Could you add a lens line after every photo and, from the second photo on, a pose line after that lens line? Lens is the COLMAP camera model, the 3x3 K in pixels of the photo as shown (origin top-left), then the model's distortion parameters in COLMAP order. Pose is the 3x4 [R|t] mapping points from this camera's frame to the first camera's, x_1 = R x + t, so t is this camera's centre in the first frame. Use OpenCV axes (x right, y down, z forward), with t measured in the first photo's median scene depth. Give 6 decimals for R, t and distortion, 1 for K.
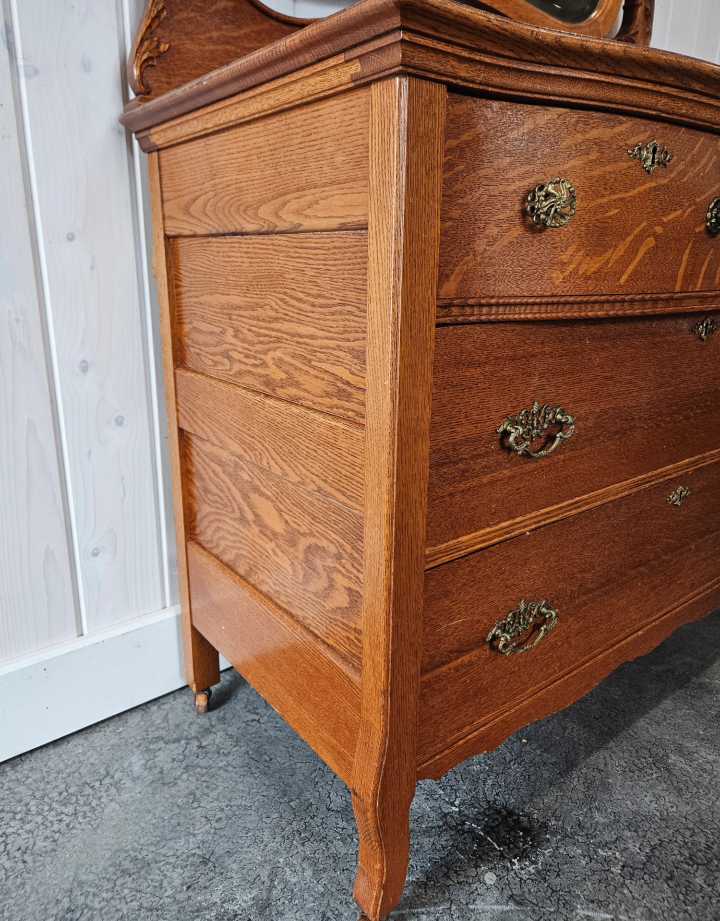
lens RADIAL K [[644.0, 0, 353.0], [0, 644.0, 447.6], [0, 0, 1]] dist [0.068974, -0.057162]
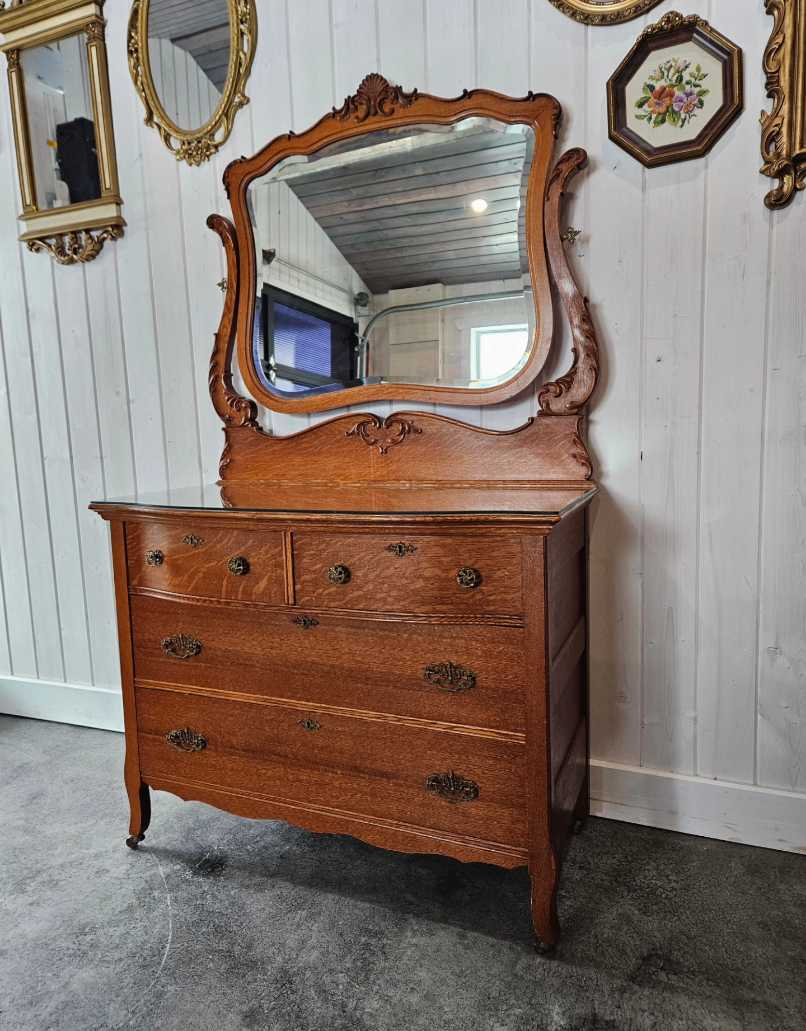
lens RADIAL K [[720.9, 0, 390.9], [0, 720.9, 503.9], [0, 0, 1]] dist [0.068974, -0.057162]
pose [[0.482801, 0.073216, -0.872664, 2.378721], [-0.209240, 0.977281, -0.033769, -0.490728], [0.850365, 0.198900, 0.487152, 0.235605]]
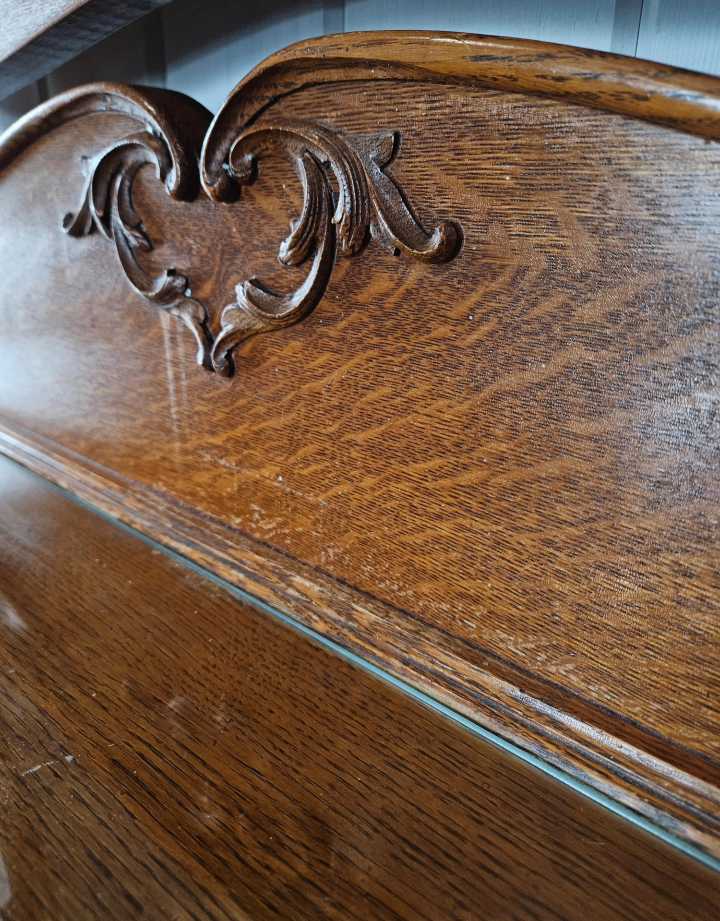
lens RADIAL K [[644.0, 0, 354.9], [0, 644.0, 446.8], [0, 0, 1]] dist [0.068974, -0.057162]
pose [[0.208229, 0.330810, -0.920437, 0.560668], [-0.289413, 0.919764, 0.265095, -0.811518], [0.934281, 0.211186, 0.287263, 1.350204]]
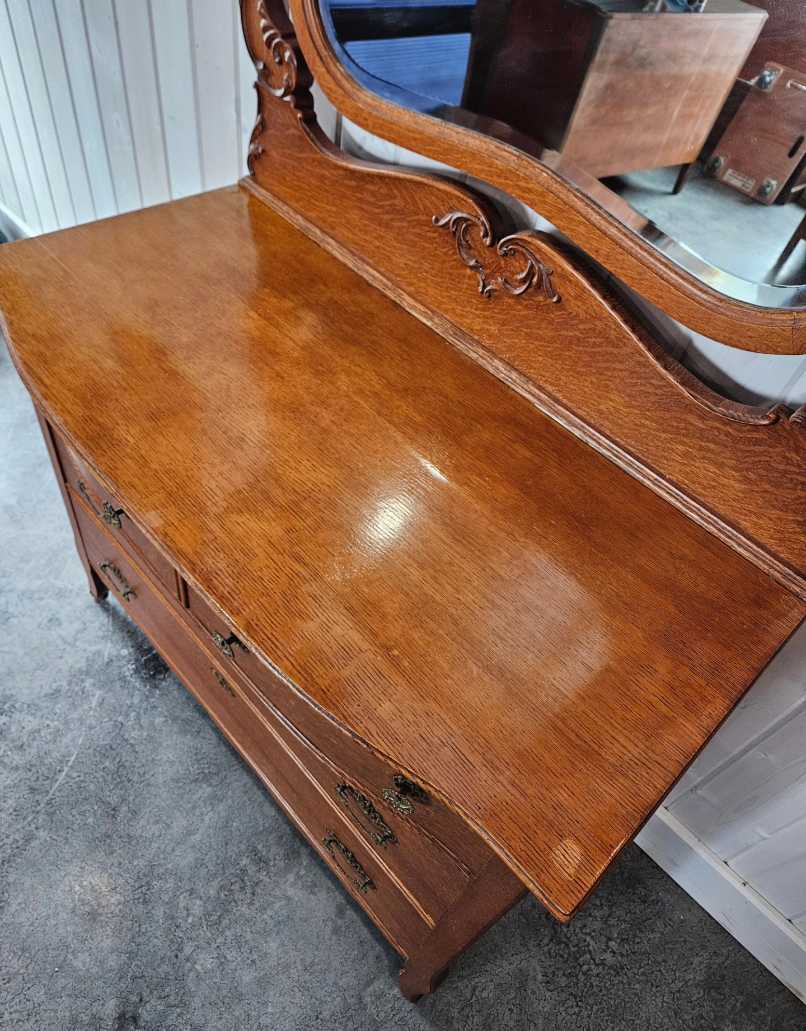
lens RADIAL K [[720.9, 0, 399.0], [0, 720.9, 505.3], [0, 0, 1]] dist [0.068974, -0.057162]
pose [[0.108164, 0.759480, -0.641476, 1.288924], [-0.411047, 0.621688, 0.666742, -1.289217], [0.905174, 0.191559, 0.379426, 0.829570]]
